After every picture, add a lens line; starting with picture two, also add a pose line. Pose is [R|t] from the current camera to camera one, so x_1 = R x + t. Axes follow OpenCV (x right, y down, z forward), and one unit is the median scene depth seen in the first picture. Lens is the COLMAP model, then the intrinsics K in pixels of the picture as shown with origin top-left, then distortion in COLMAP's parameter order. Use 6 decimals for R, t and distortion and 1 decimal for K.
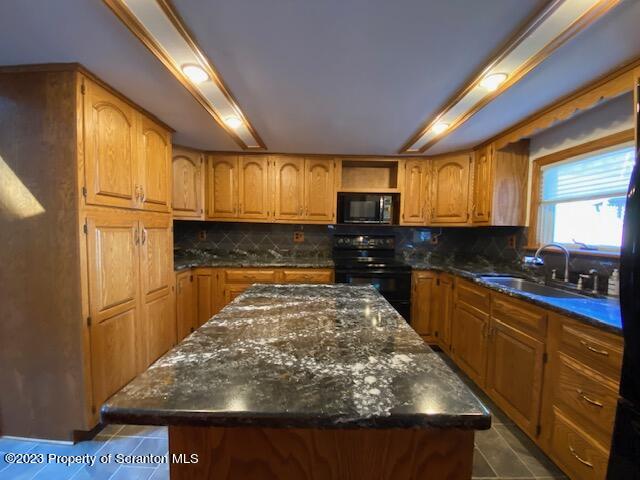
lens RADIAL K [[263.8, 0, 320.0], [0, 263.8, 240.0], [0, 0, 1]] dist [0.029437, -0.028944]
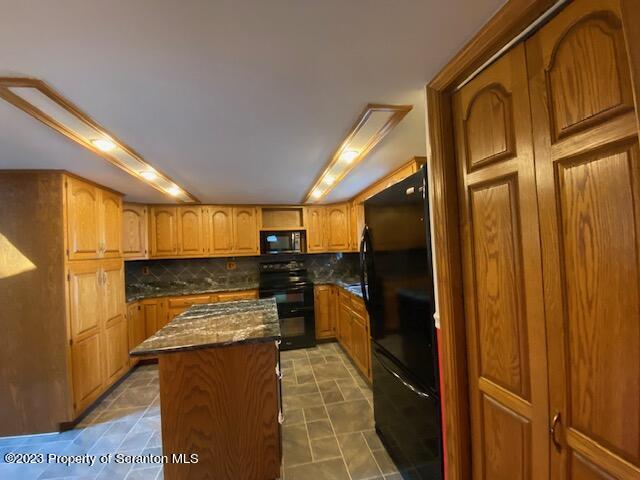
lens RADIAL K [[263.8, 0, 320.0], [0, 263.8, 240.0], [0, 0, 1]] dist [0.029437, -0.028944]
pose [[0.978026, -0.051655, 0.201981, 0.134127], [0.066118, 0.995658, -0.065518, -0.042573], [-0.197720, 0.077433, 0.977195, -0.506472]]
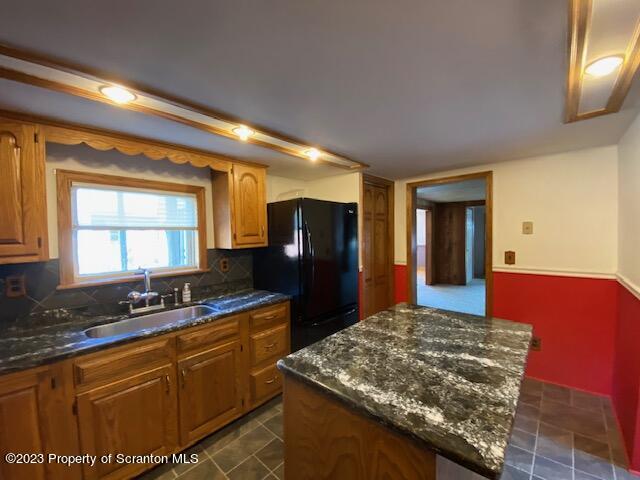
lens RADIAL K [[259.5, 0, 320.0], [0, 259.5, 240.0], [0, 0, 1]] dist [-0.000658, -0.000053]
pose [[-0.748368, -0.017087, 0.663063, -0.238835], [0.034809, 0.997279, 0.064986, -0.133227], [-0.662369, 0.071714, -0.745737, 1.136392]]
